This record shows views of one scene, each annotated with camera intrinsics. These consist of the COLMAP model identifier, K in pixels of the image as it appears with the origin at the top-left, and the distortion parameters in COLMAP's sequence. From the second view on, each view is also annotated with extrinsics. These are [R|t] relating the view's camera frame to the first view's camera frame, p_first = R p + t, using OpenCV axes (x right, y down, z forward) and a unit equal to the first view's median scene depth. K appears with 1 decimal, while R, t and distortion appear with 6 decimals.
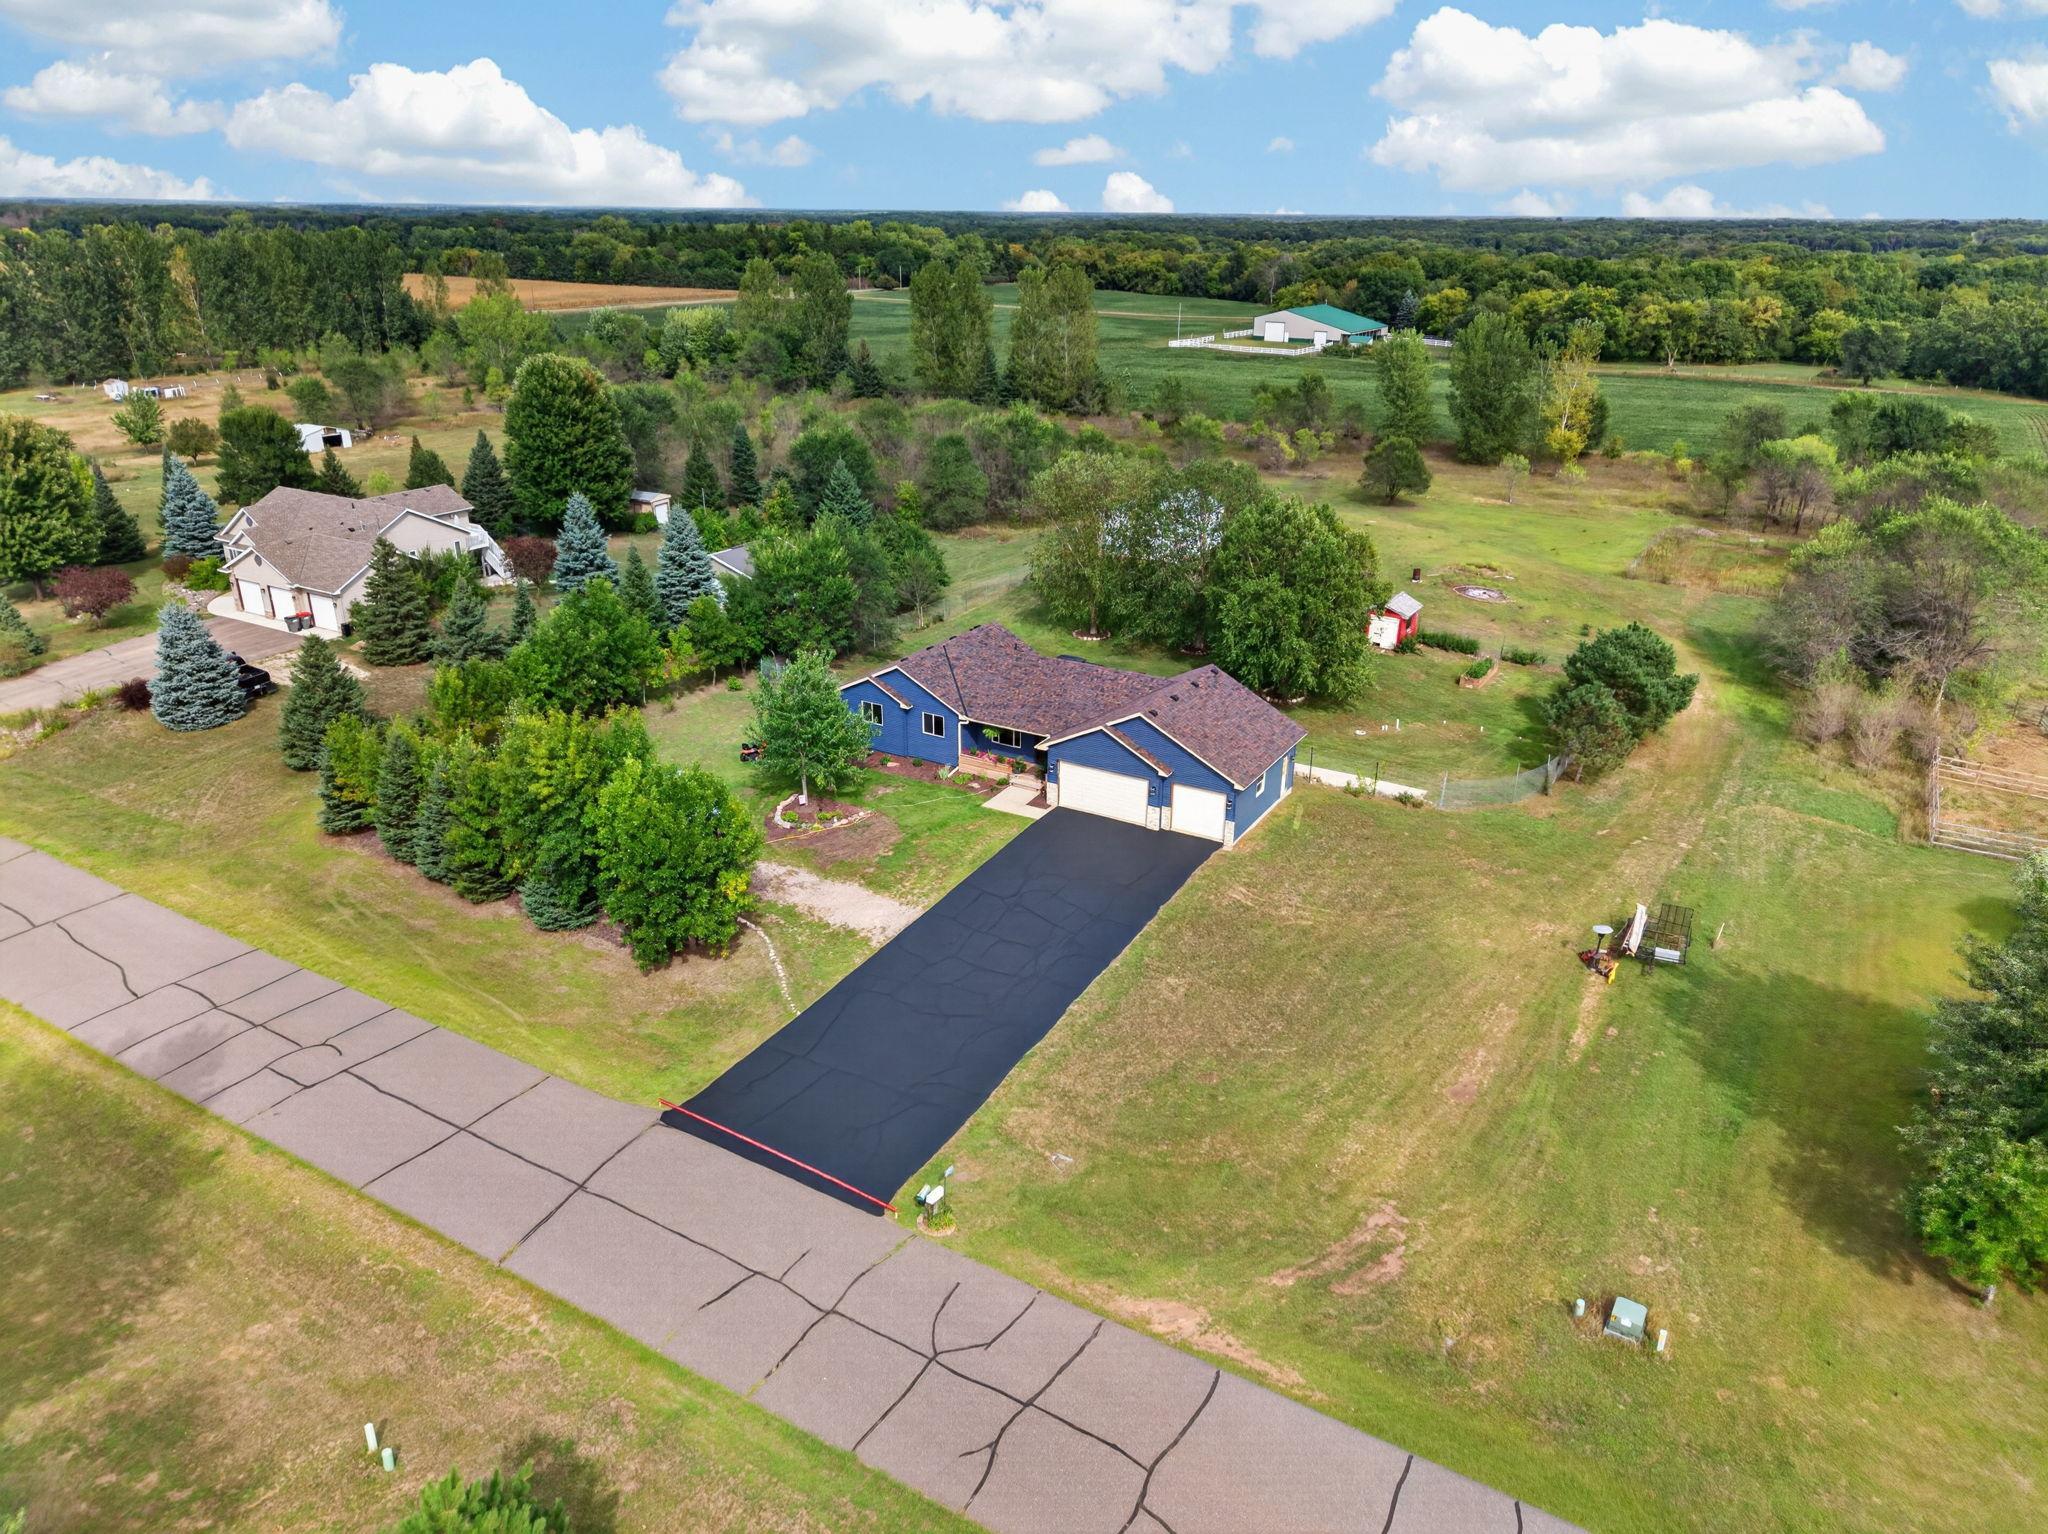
lens RADIAL K [[1374.6, 0, 1035.6], [0, 1374.6, 759.1], [0, 0, 1]] dist [0.023093, -0.023407]
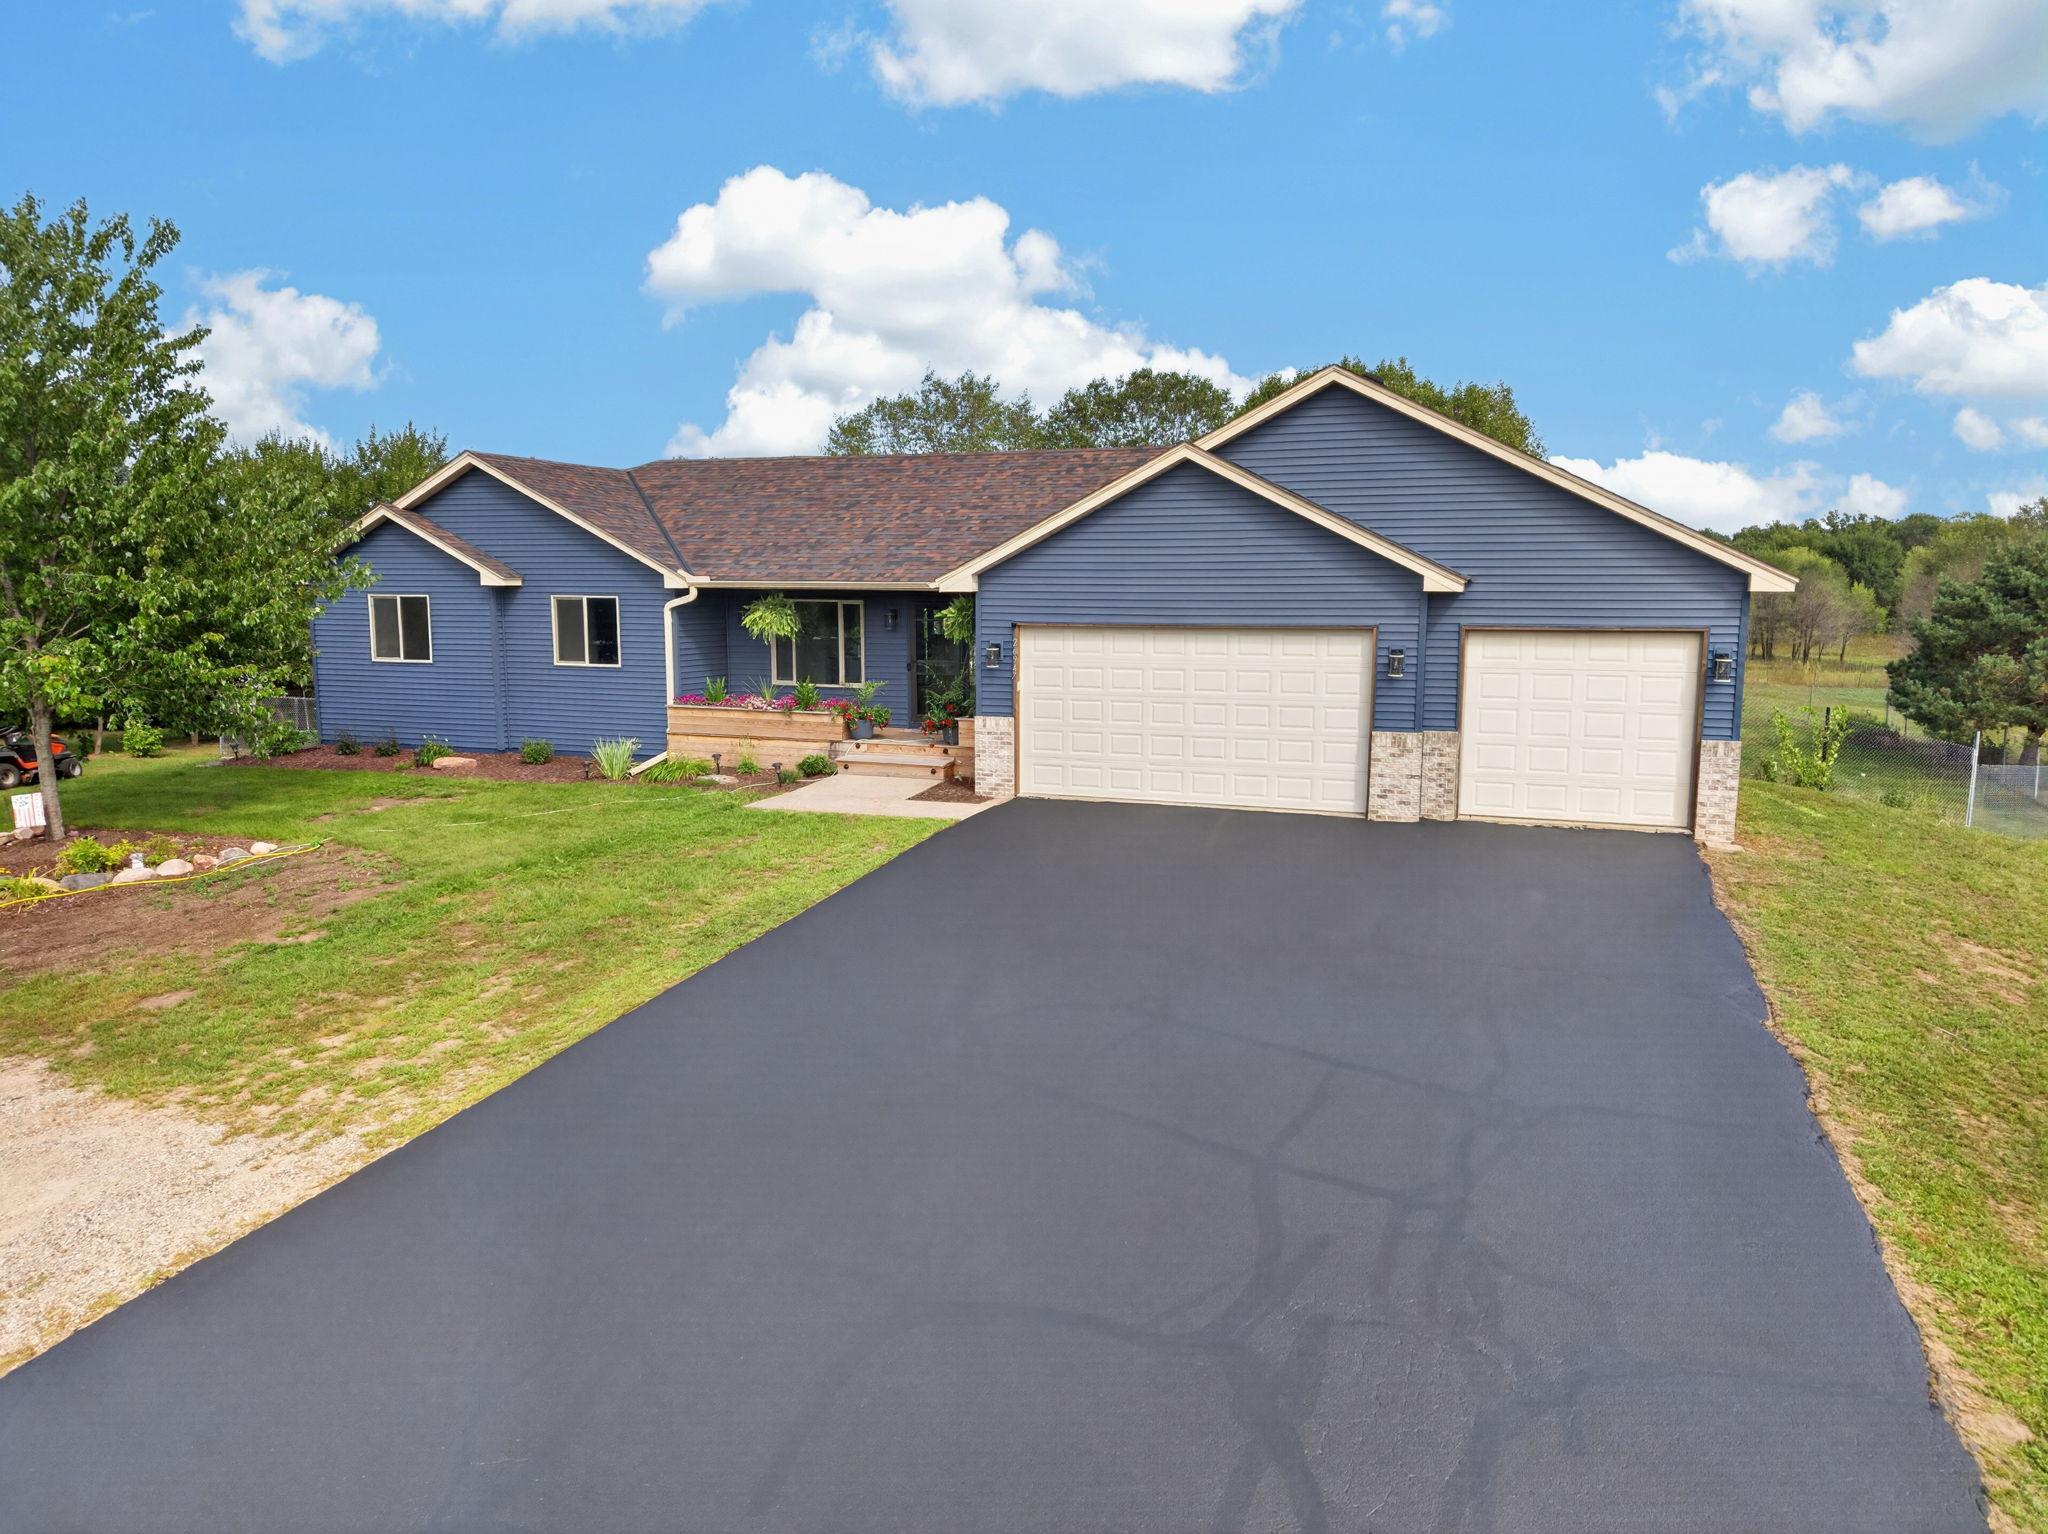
lens RADIAL K [[1374.6, 0, 1035.6], [0, 1374.6, 759.1], [0, 0, 1]] dist [0.023093, -0.023407]
pose [[0.984508, -0.031585, 0.172471, -0.030090], [0.073521, 0.967356, -0.242523, 0.099217], [-0.159181, 0.251446, 0.954692, 0.750287]]
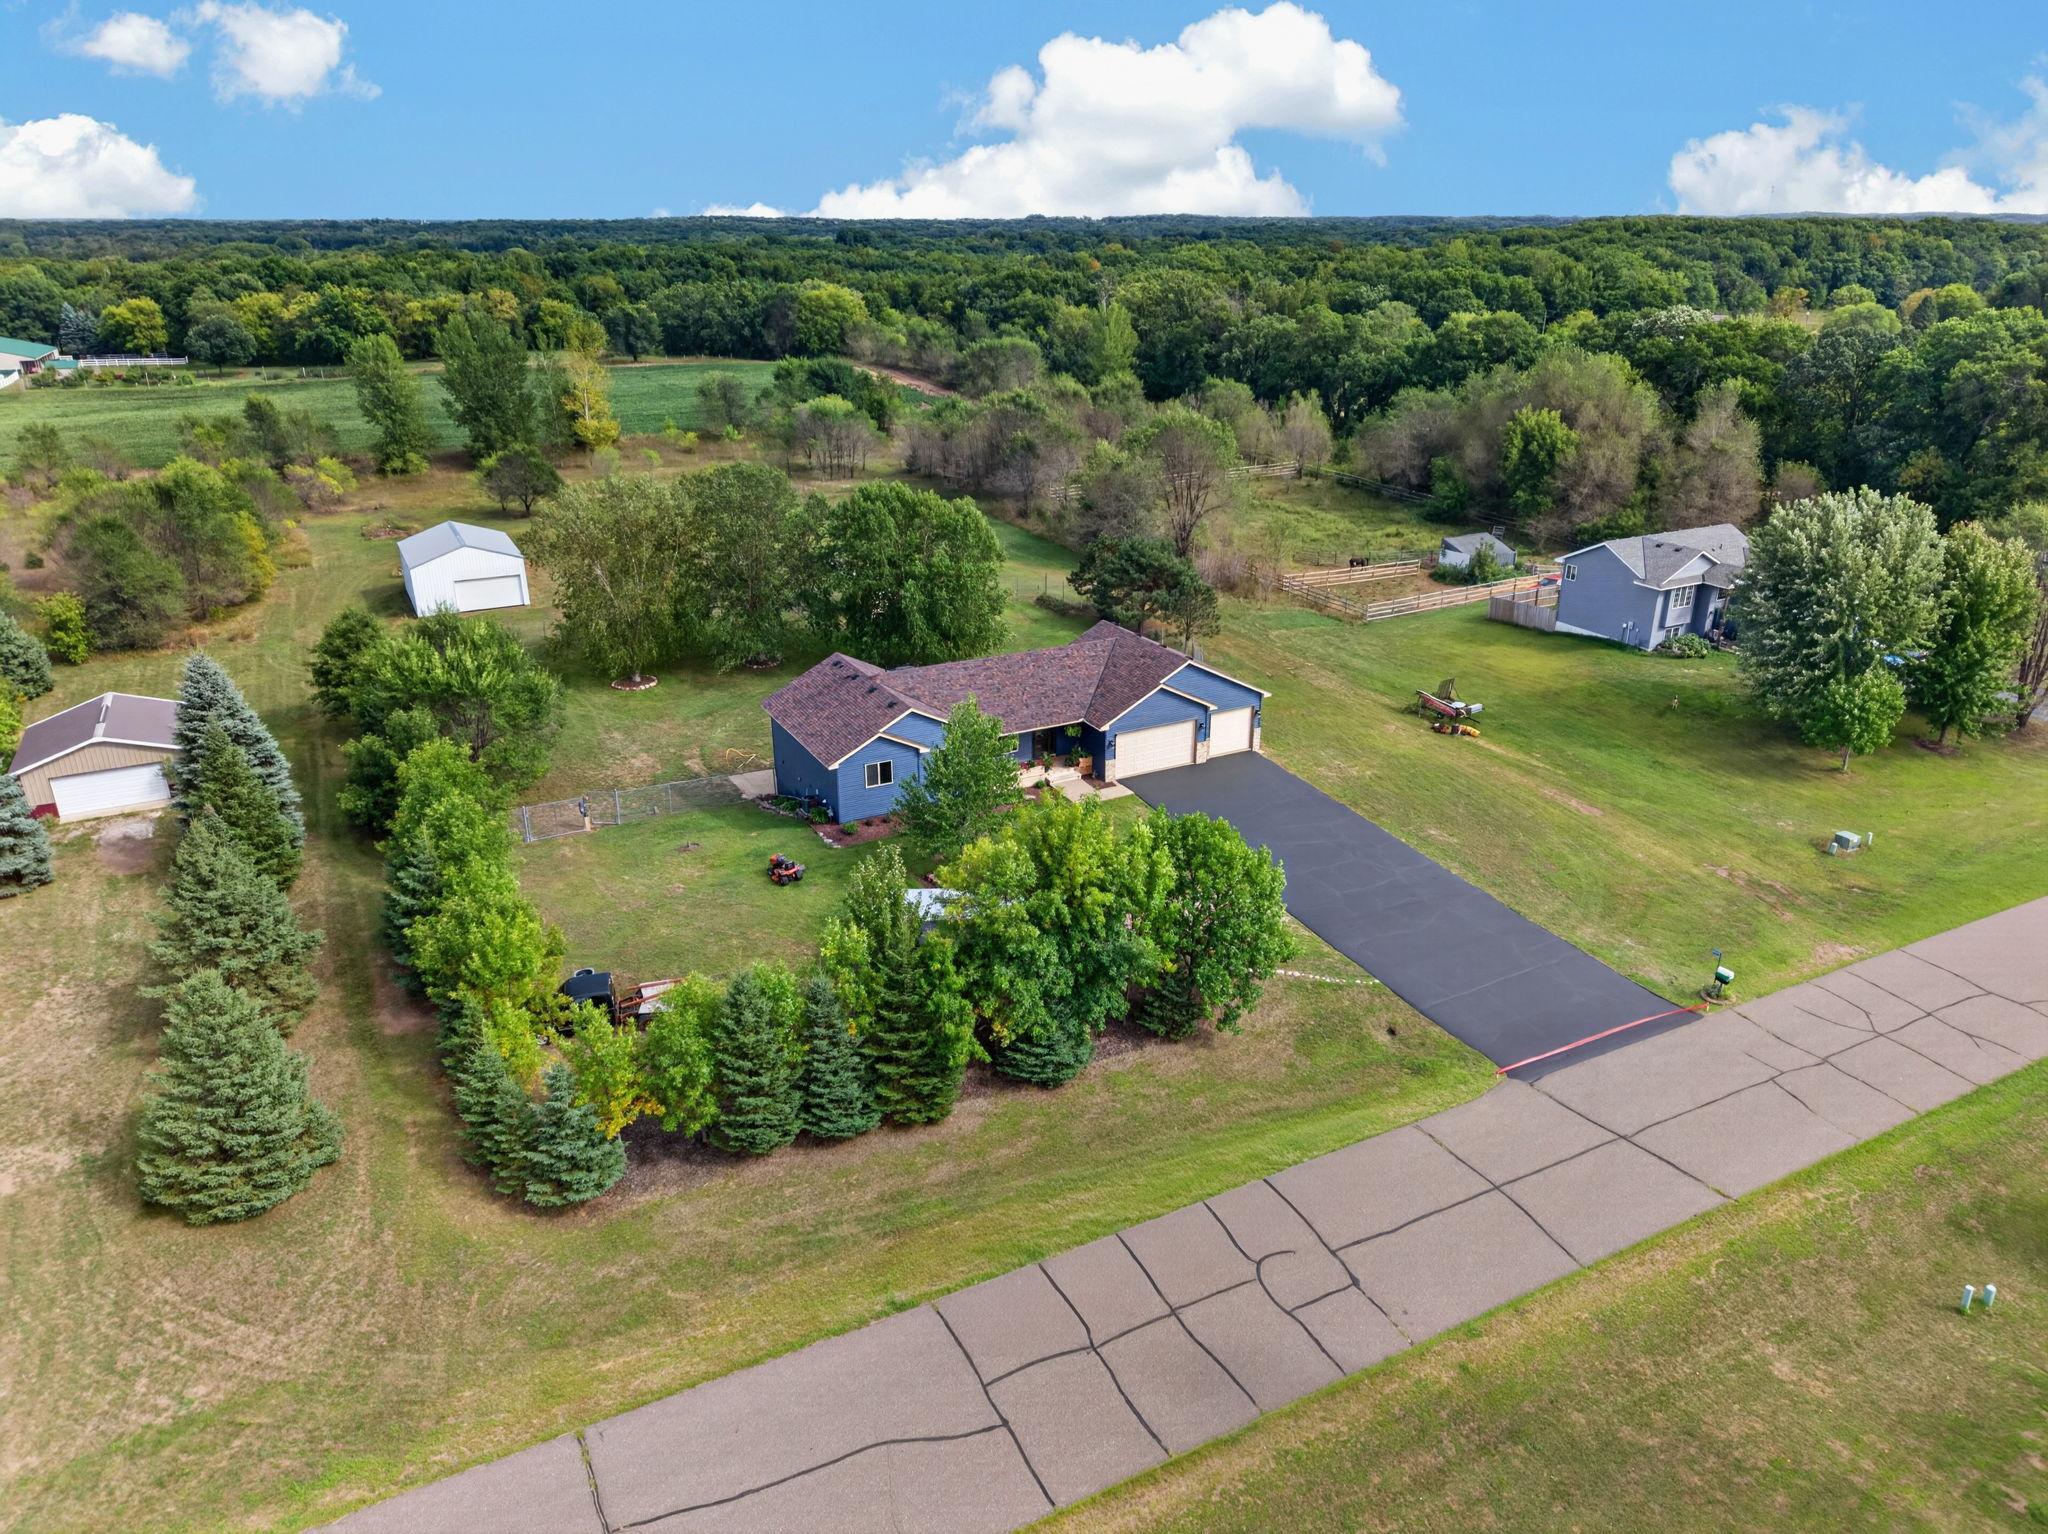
lens RADIAL K [[1374.6, 0, 1035.6], [0, 1374.6, 759.1], [0, 0, 1]] dist [0.023093, -0.023407]
pose [[0.524973, -0.317662, 0.789616, -0.847061], [0.317743, 0.933812, 0.164421, -0.173612], [-0.789584, 0.164578, 0.591161, 0.456046]]
